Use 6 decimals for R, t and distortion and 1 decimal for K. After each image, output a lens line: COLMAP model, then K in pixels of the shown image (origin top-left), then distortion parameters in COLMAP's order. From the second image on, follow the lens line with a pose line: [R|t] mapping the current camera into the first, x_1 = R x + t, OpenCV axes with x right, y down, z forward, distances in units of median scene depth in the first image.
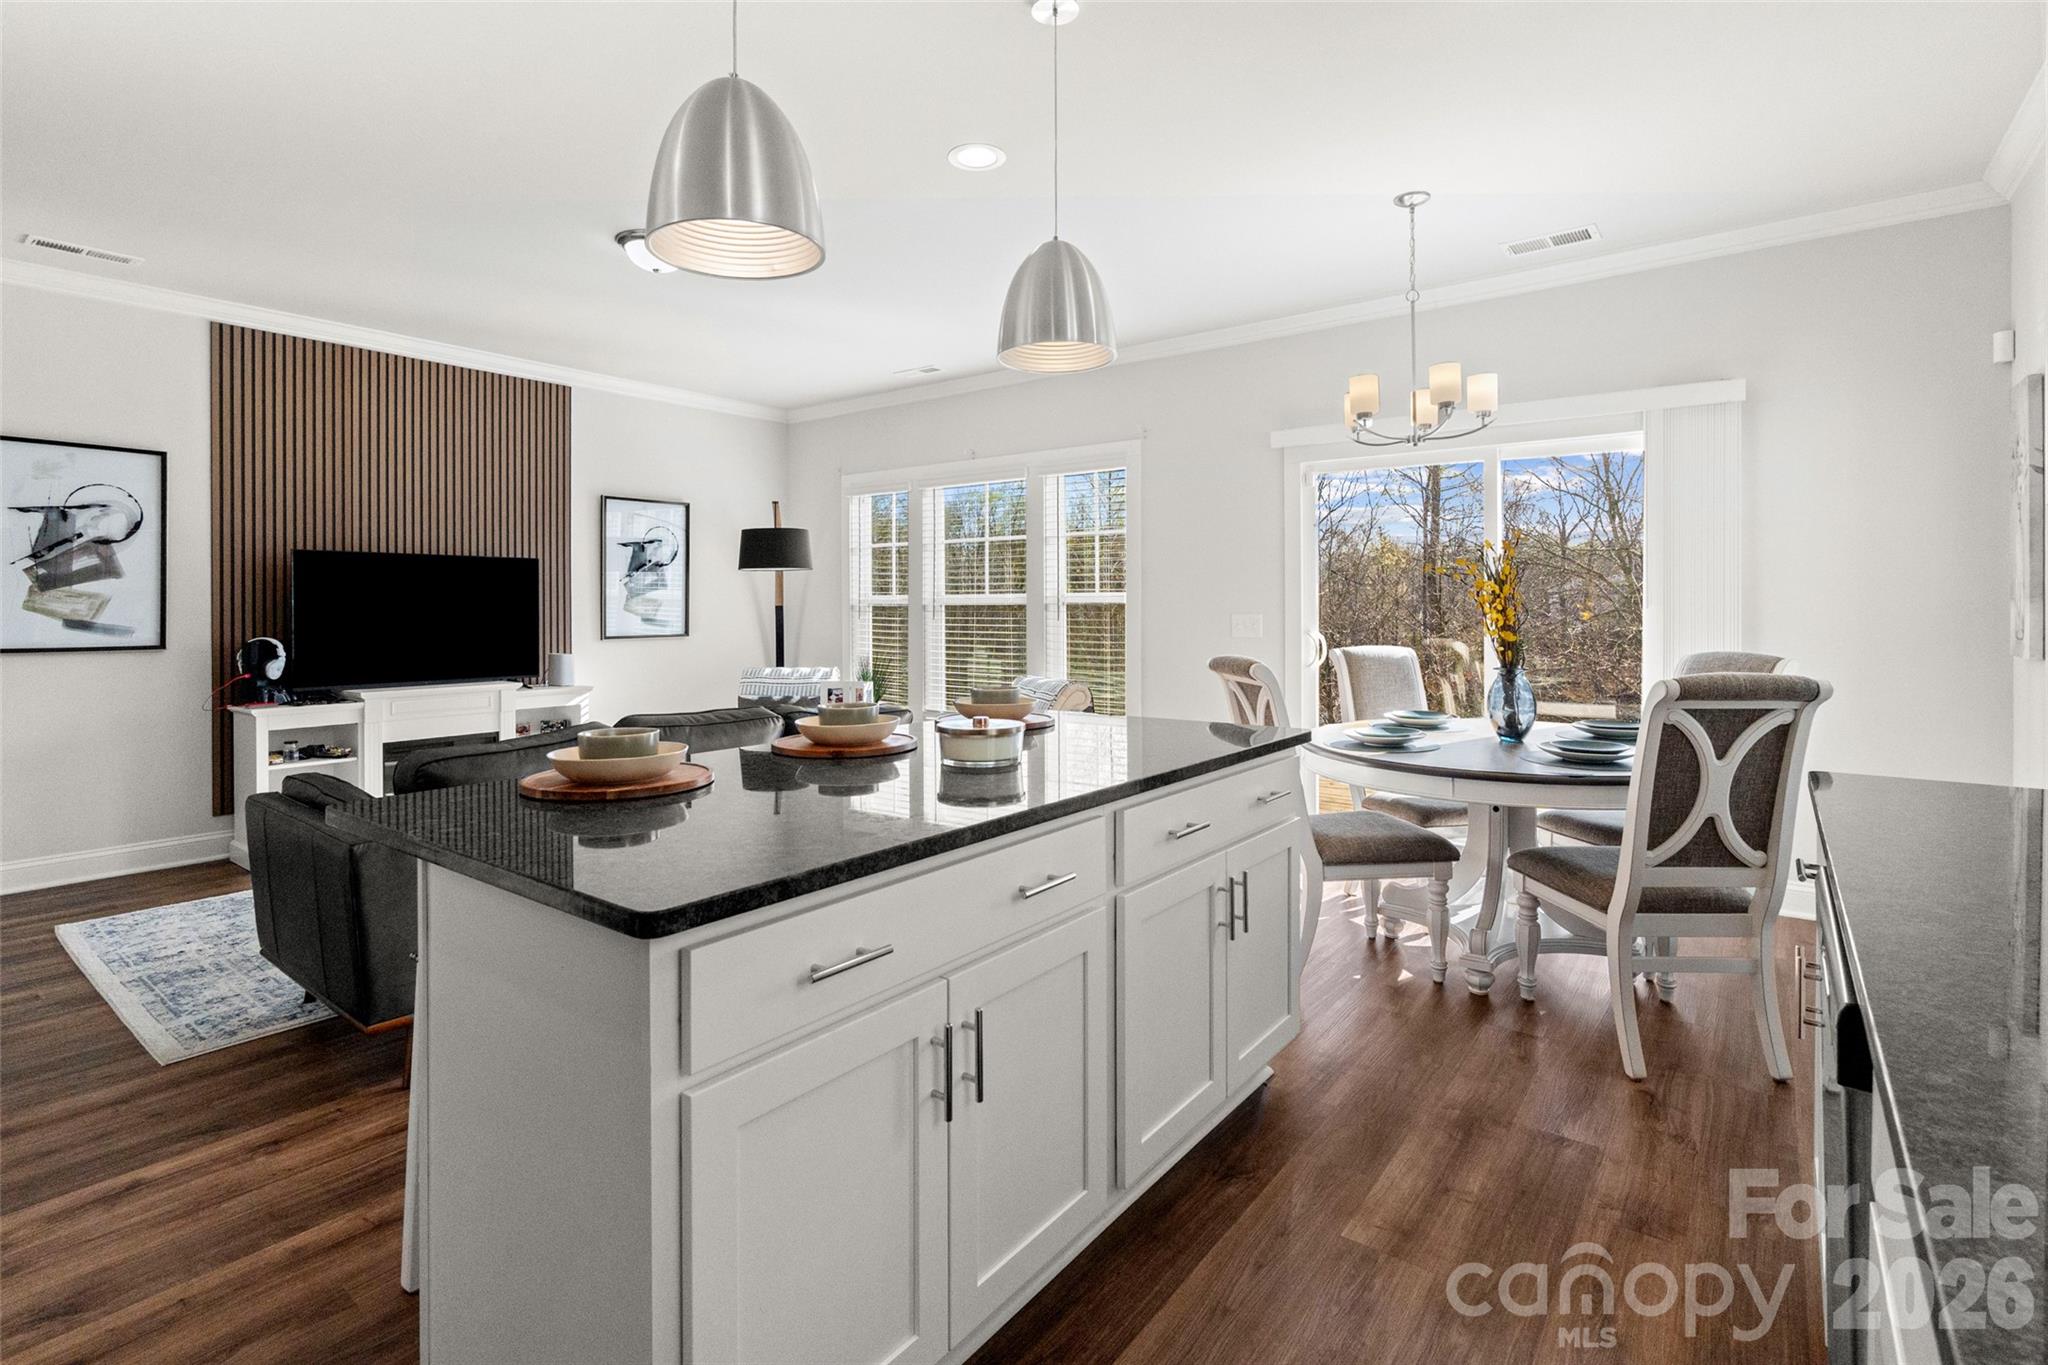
lens RADIAL K [[965.7, 0, 1030.0], [0, 965.7, 624.4], [0, 0, 1]] dist [-0.007080, -0.000796]
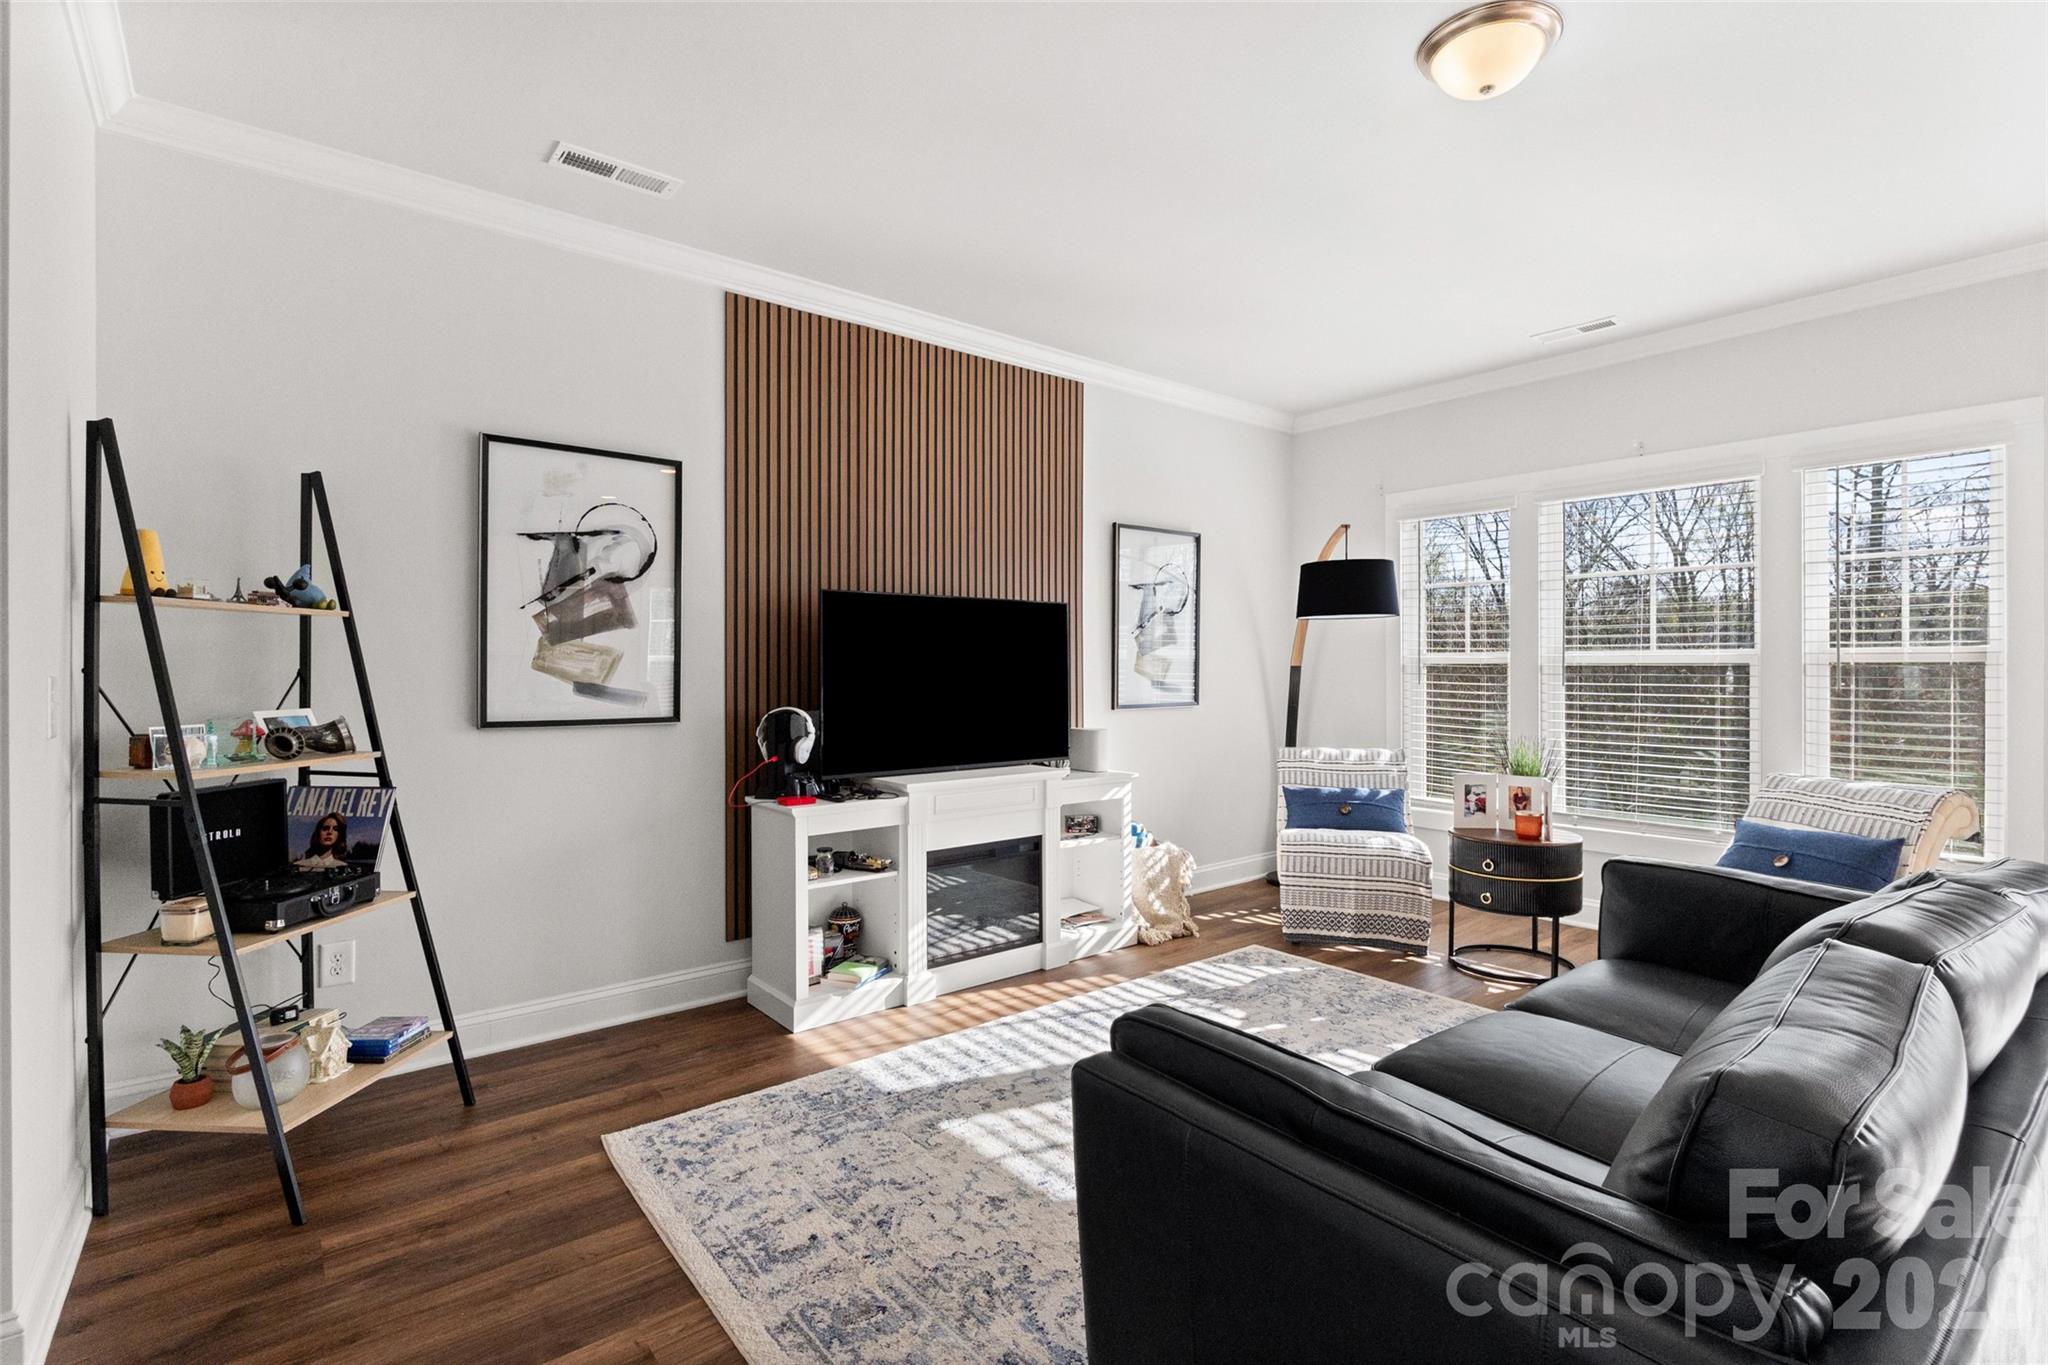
lens RADIAL K [[965.7, 0, 1037.0], [0, 965.7, 682.6], [0, 0, 1]] dist [-0.007080, -0.000796]
pose [[0.975067, 0.005369, -0.221847, -0.458883], [-0.006028, 0.999979, -0.002293, -0.005100], [0.221830, 0.003573, 0.975079, 0.321627]]
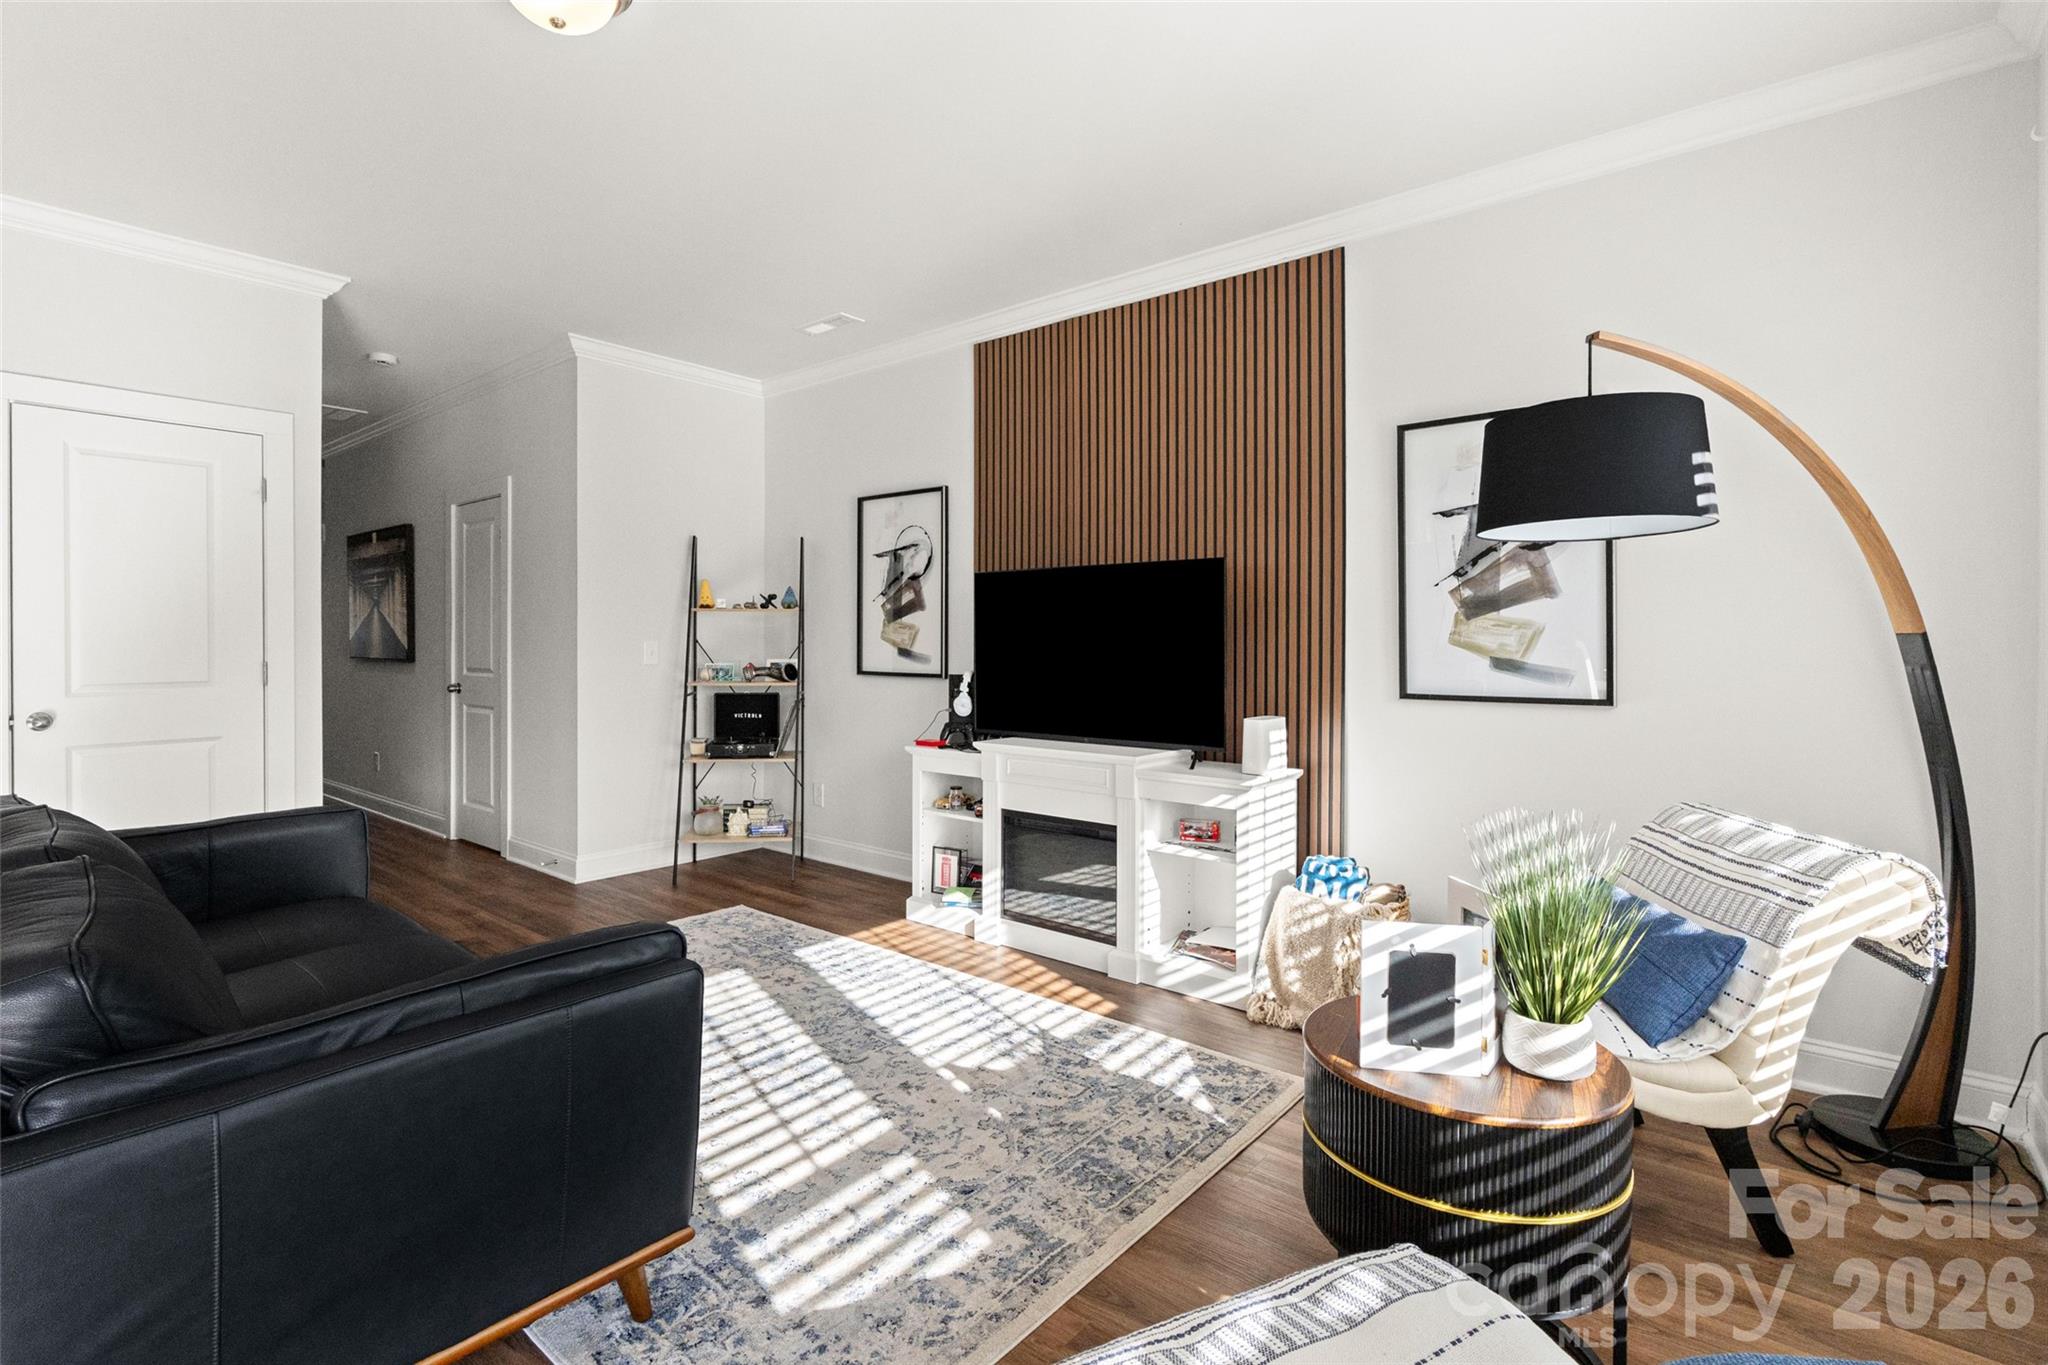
lens RADIAL K [[965.7, 0, 1003.2], [0, 965.7, 656.2], [0, 0, 1]] dist [-0.007080, -0.000796]
pose [[-0.056375, 0.015512, -0.998289, 0.133608], [-0.021803, 0.999622, 0.016764, -0.016221], [0.998172, 0.022711, -0.056015, 1.130818]]
